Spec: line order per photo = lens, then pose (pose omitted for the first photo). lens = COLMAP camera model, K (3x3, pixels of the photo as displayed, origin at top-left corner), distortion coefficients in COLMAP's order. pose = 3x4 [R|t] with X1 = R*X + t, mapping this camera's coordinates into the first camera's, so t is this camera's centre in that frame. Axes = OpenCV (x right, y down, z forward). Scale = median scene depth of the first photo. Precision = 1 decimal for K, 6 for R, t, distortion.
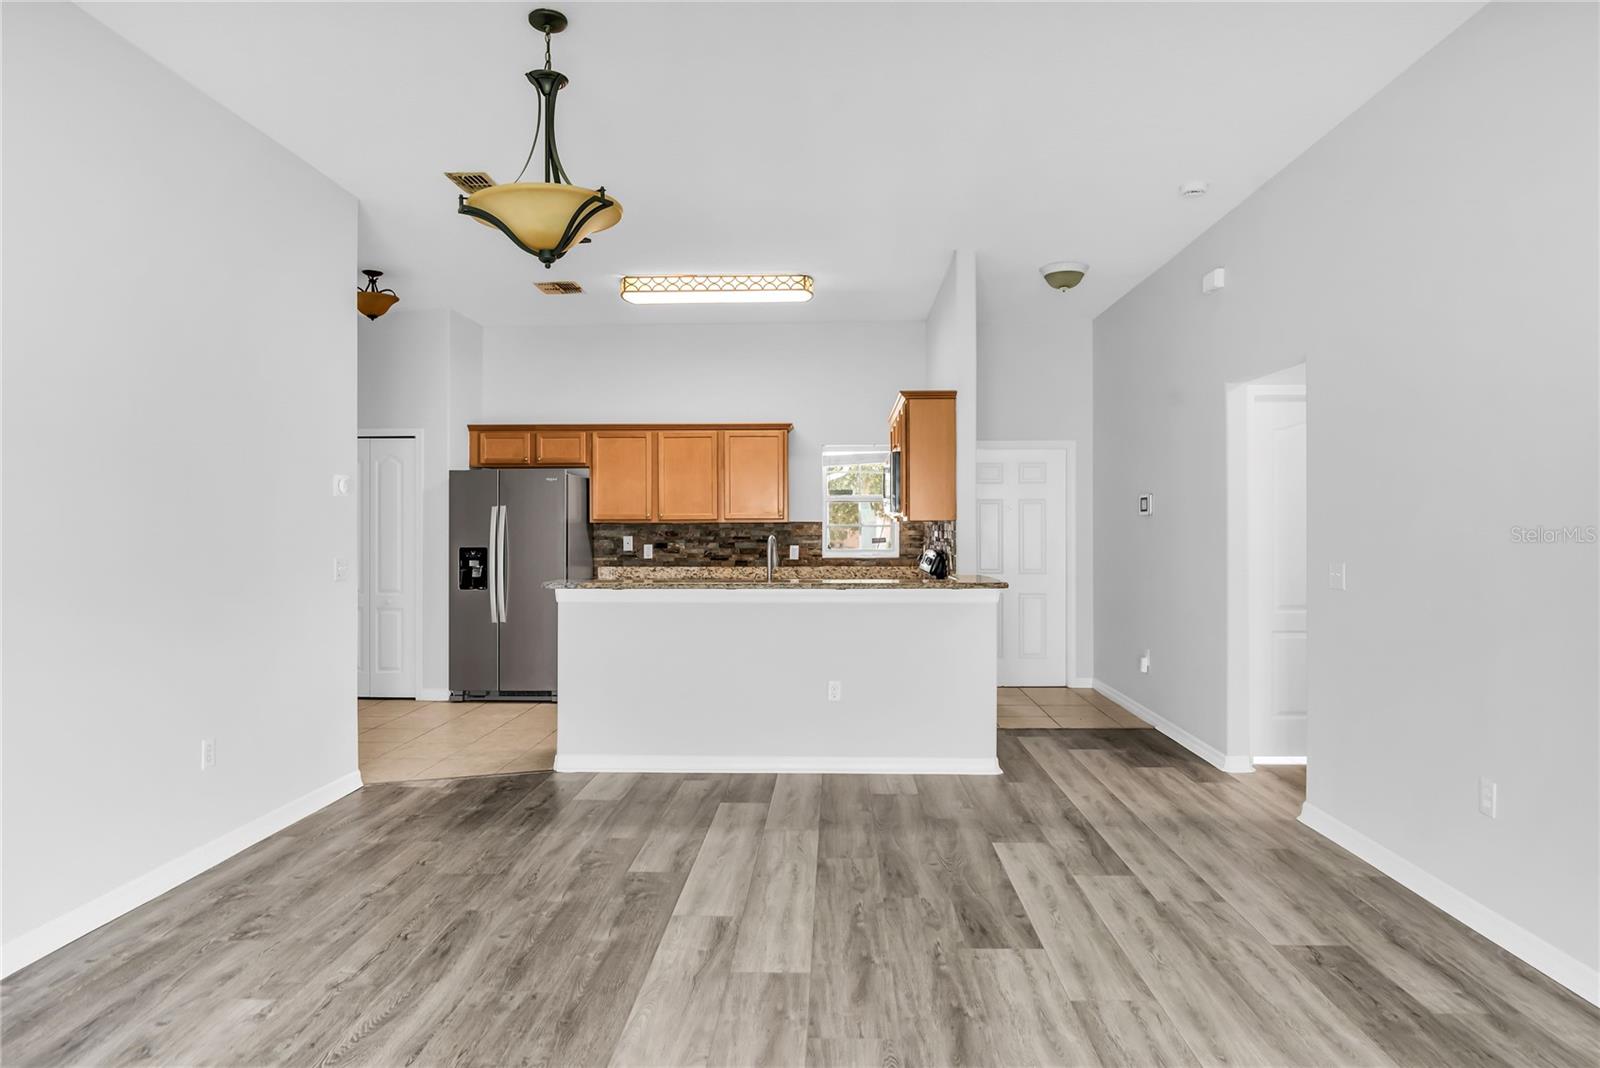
lens RADIAL K [[977.1, 0, 813.2], [0, 977.1, 530.2], [0, 0, 1]] dist [-0.013433, 0.001158]
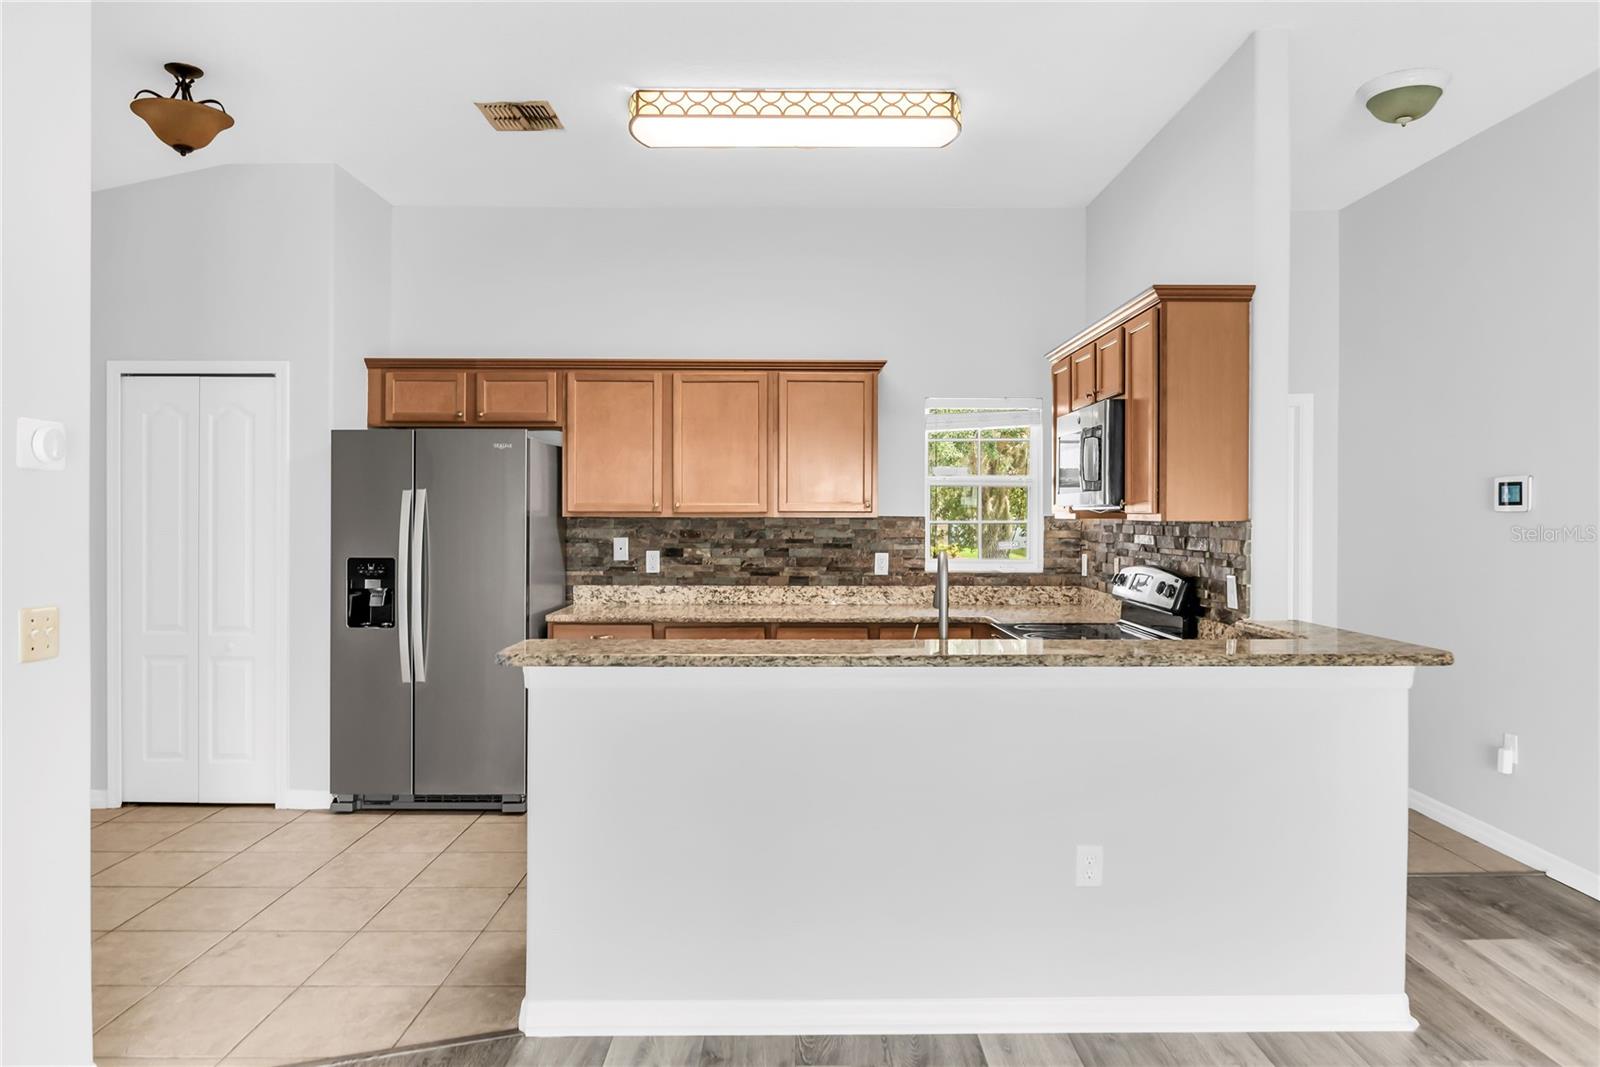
lens RADIAL K [[1059.7, 0, 815.6], [0, 1059.7, 518.9], [0, 0, 1]] dist [-0.015444, -0.000365]
pose [[0.999125, 0.004490, 0.041582, -0.099616], [-0.004641, 0.999983, 0.003528, -0.009935], [-0.041566, -0.003718, 0.999129, 0.330406]]
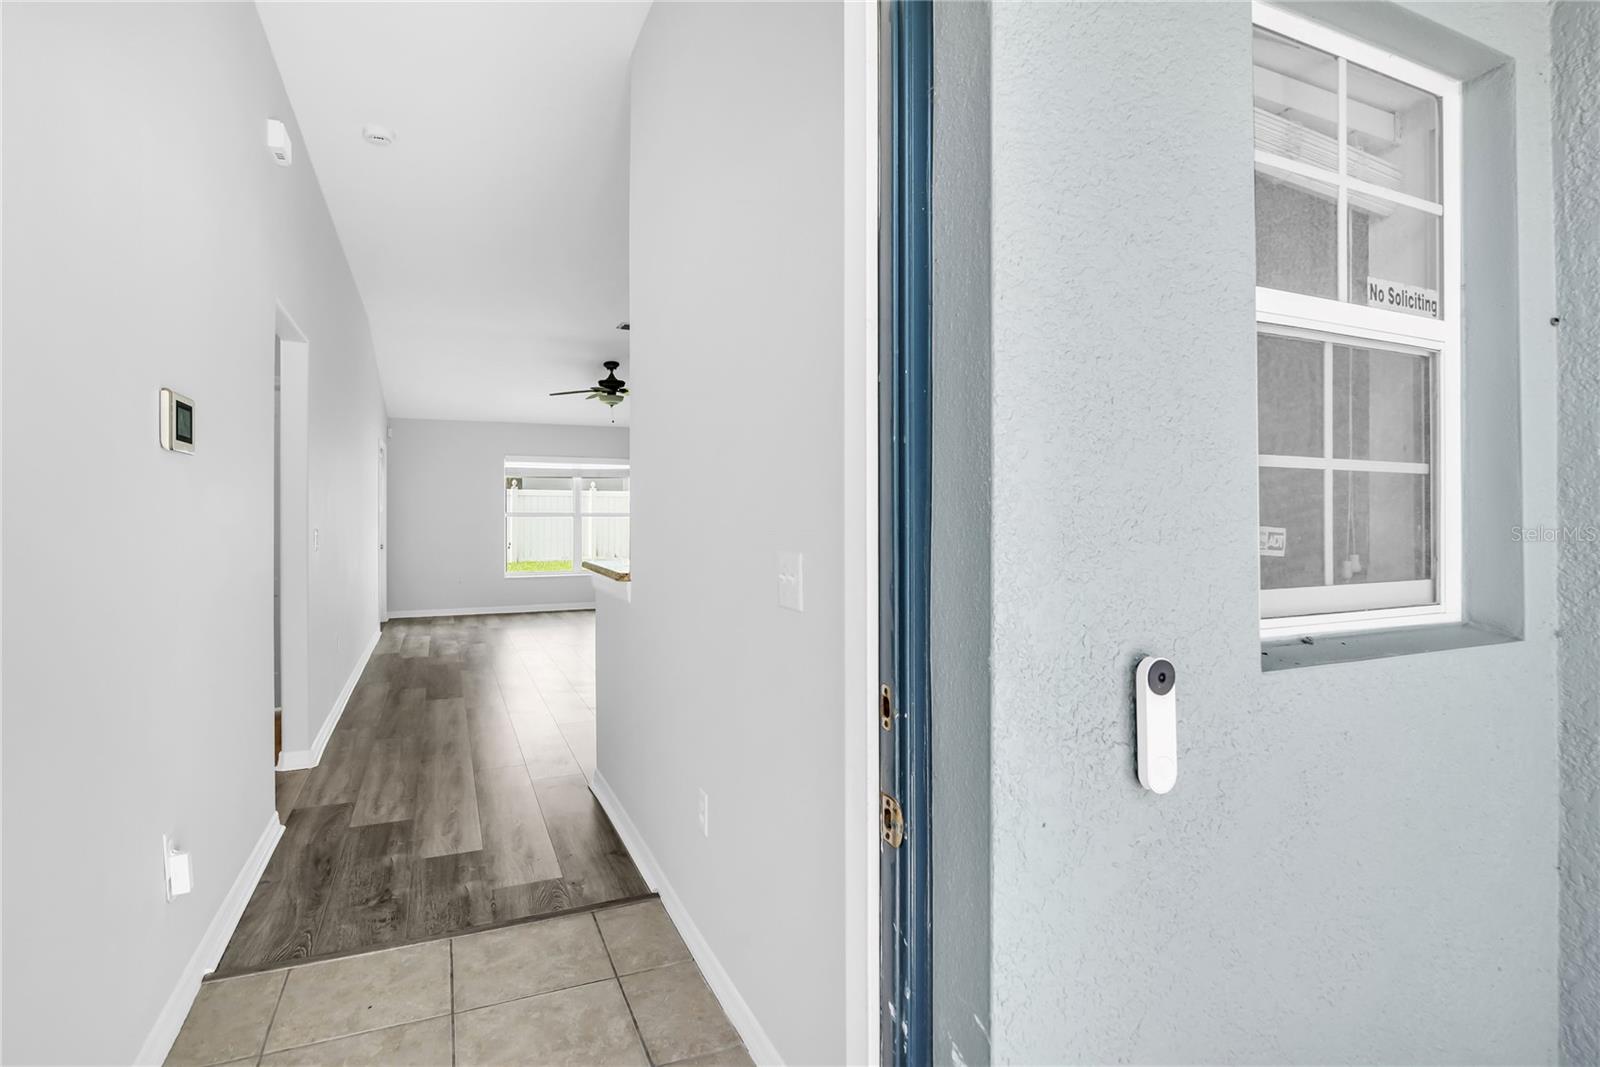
lens RADIAL K [[802.3, 0, 803.1], [0, 802.3, 514.4], [0, 0, 1]] dist [-0.002032, -0.000230]
pose [[-0.901266, -0.002170, -0.433261, 0.232851], [-0.002998, 0.999995, 0.001228, 0.005850], [0.433256, 0.002406, -0.901268, 1.209364]]
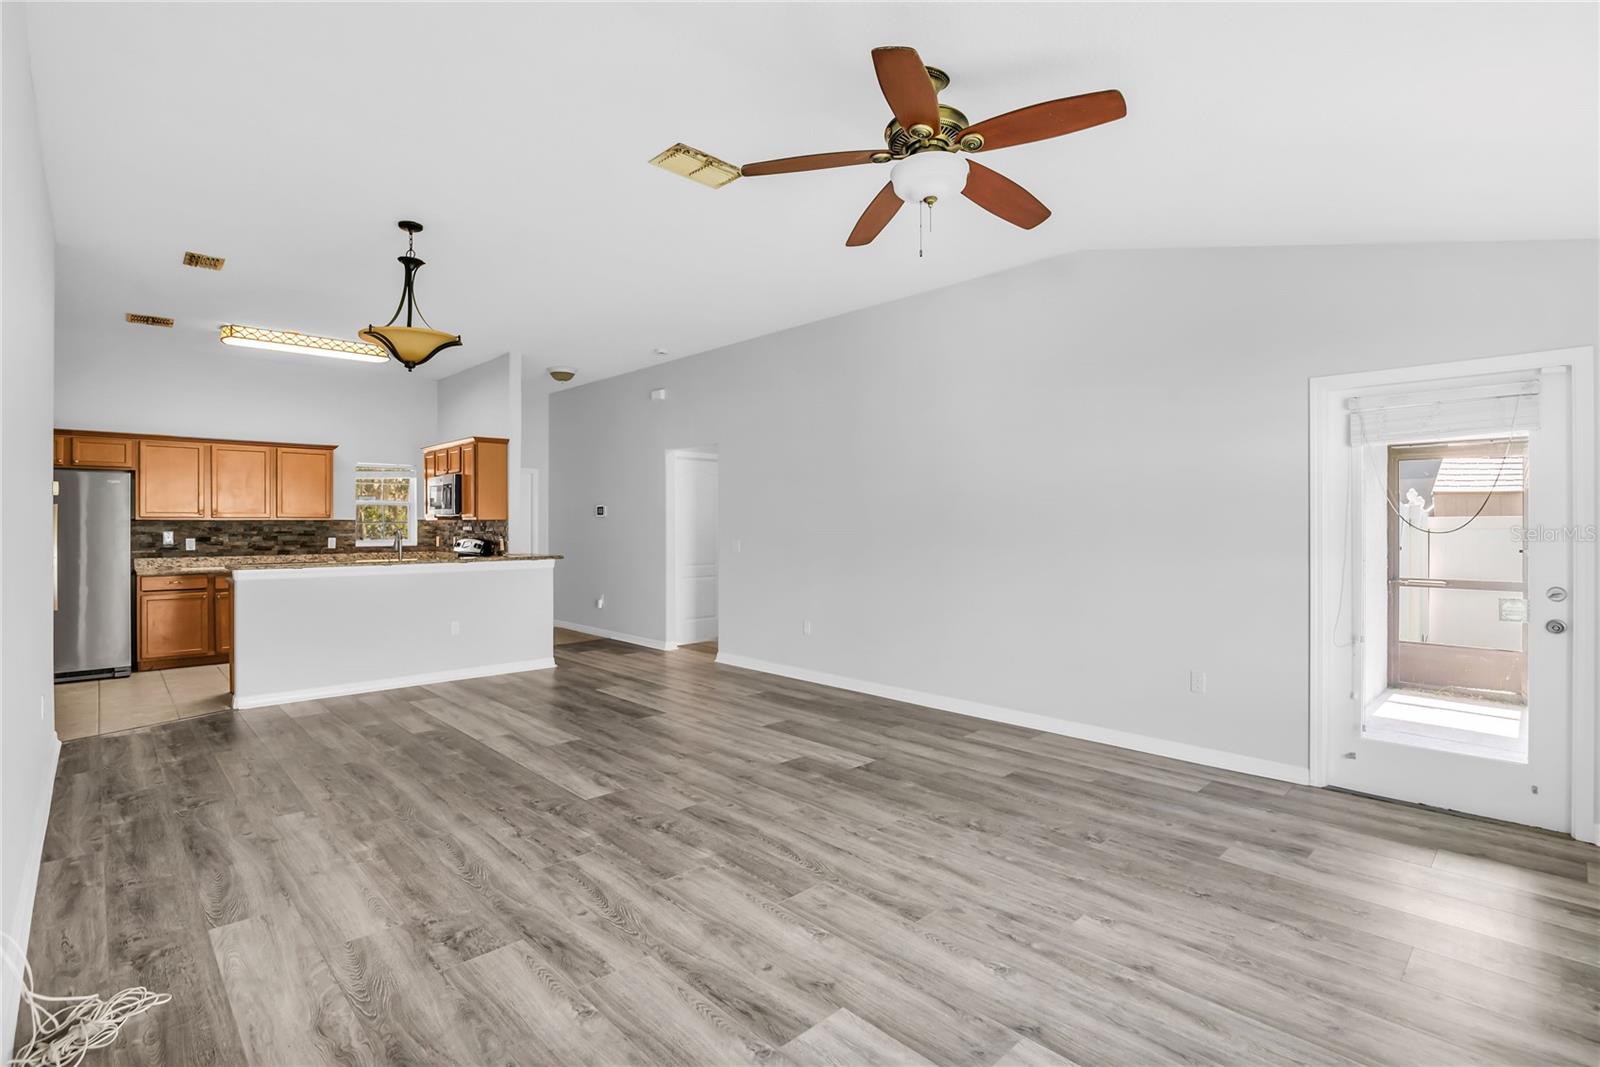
lens RADIAL K [[755.4, 0, 817.0], [0, 755.4, 522.1], [0, 0, 1]] dist [-0.021580, 0.000141]
pose [[0.696927, 0.002365, 0.717138, -0.310624], [0.001974, 0.999984, -0.005216, 0.001210], [-0.717139, 0.005051, 0.696912, -0.183051]]
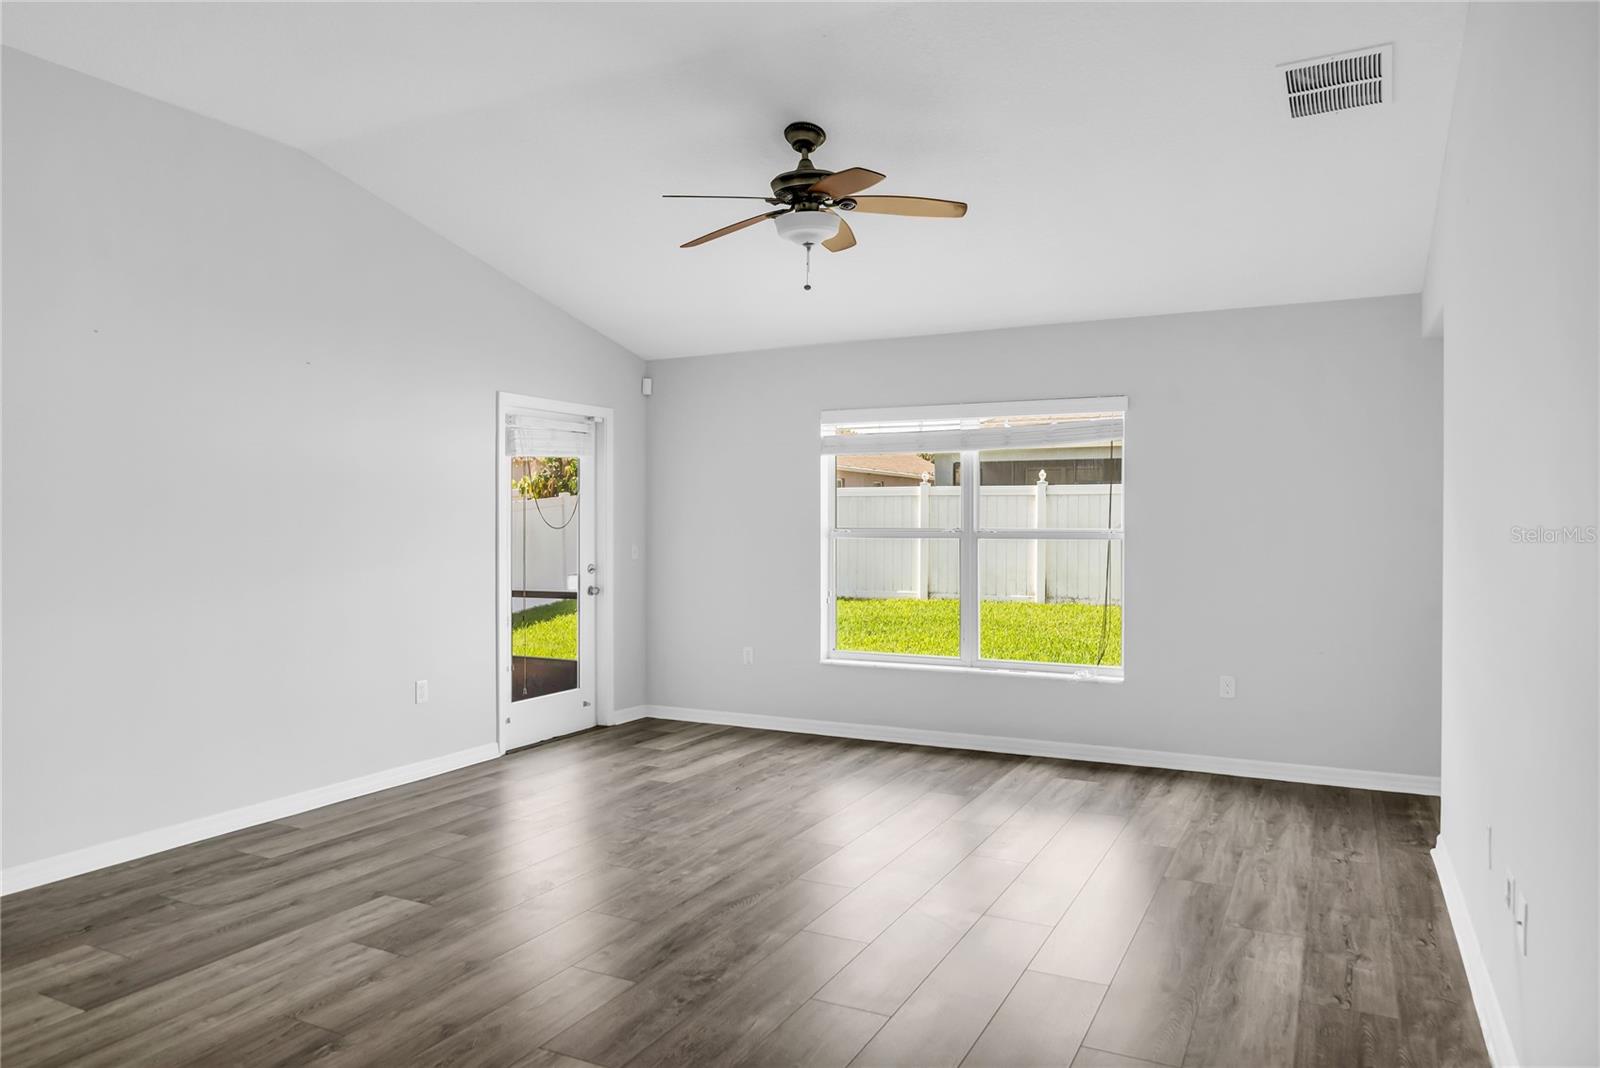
lens RADIAL K [[1038.4, 0, 813.5], [0, 1038.4, 525.5], [0, 0, 1]] dist [-0.005016, -0.000819]
pose [[-0.903210, 0.000080, 0.429199, -0.269664], [0.002219, 0.999987, 0.004484, -0.000746], [-0.429193, 0.005003, -0.903199, 0.532077]]
